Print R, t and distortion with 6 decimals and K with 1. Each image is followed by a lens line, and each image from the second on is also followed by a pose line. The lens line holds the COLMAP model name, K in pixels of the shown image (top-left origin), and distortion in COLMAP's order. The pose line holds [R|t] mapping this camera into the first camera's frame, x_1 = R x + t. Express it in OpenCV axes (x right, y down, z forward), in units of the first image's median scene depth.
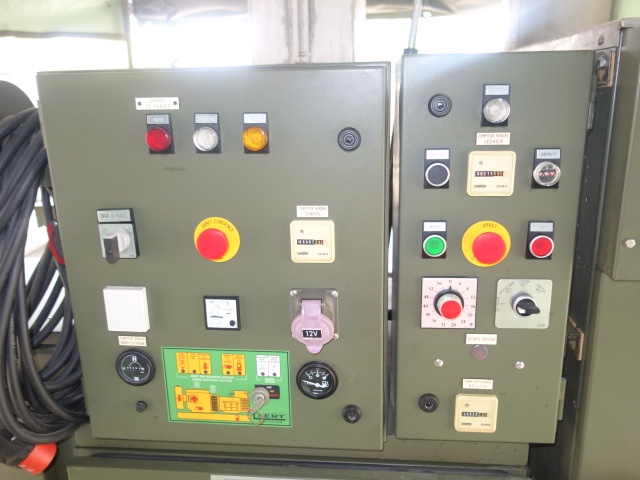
lens RADIAL K [[567.3, 0, 320.0], [0, 567.3, 240.0], [0, 0, 1]] dist [0.007044, -0.012904]
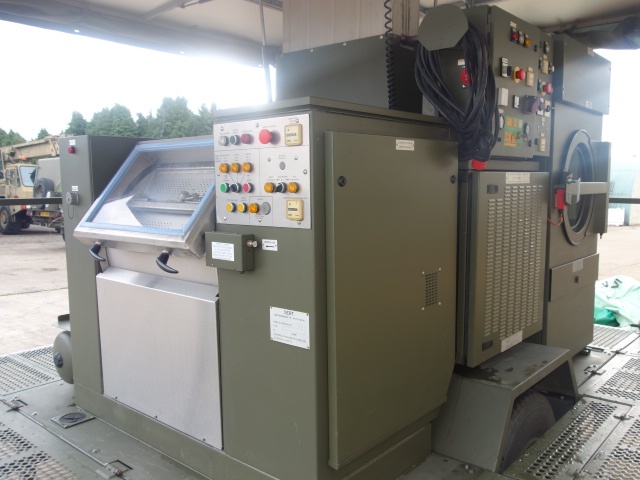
lens RADIAL K [[567.3, 0, 320.0], [0, 567.3, 240.0], [0, 0, 1]] dist [0.007044, -0.012904]
pose [[0.579249, -0.067745, 0.812331, -3.208369], [0.208005, 0.975834, -0.066942, 0.815613], [-0.788165, 0.207745, 0.579343, 0.269461]]
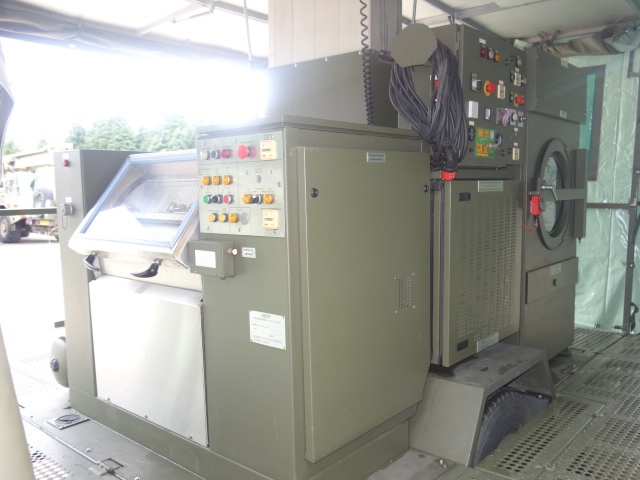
lens RADIAL K [[567.3, 0, 320.0], [0, 567.3, 240.0], [0, 0, 1]] dist [0.007044, -0.012904]
pose [[0.579236, -0.065347, 0.812537, -3.268706], [0.216938, 0.973193, -0.076382, 0.839401], [-0.785763, 0.220513, 0.577884, 0.102504]]
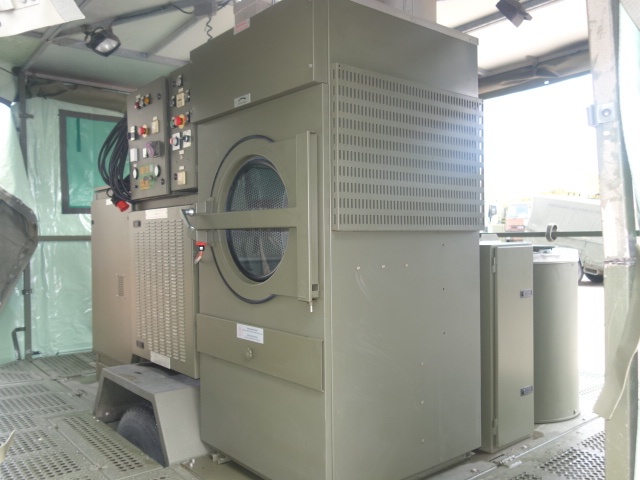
lens RADIAL K [[567.3, 0, 320.0], [0, 567.3, 240.0], [0, 0, 1]] dist [0.007044, -0.012904]
pose [[0.704447, 0.015570, -0.709585, 3.167633], [-0.186473, 0.968698, -0.163867, 1.049956], [0.684822, 0.247754, 0.685300, -0.545970]]
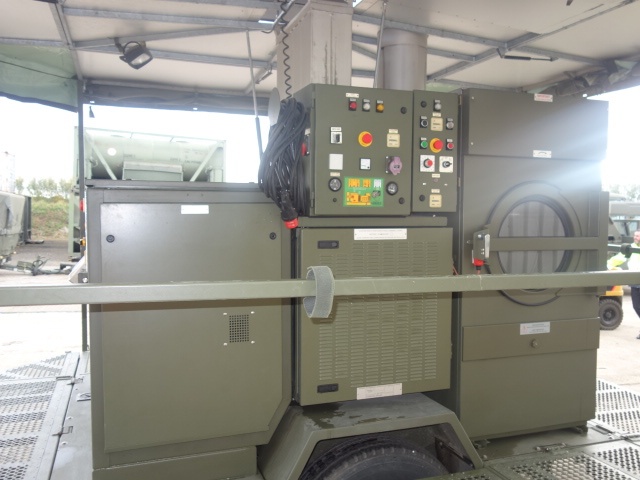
lens RADIAL K [[567.3, 0, 320.0], [0, 567.3, 240.0], [0, 0, 1]] dist [0.007044, -0.012904]
pose [[0.905668, 0.002670, 0.423980, -1.737305], [0.089895, 0.976036, -0.198172, 1.144234], [-0.414349, 0.217592, 0.883724, -1.561362]]
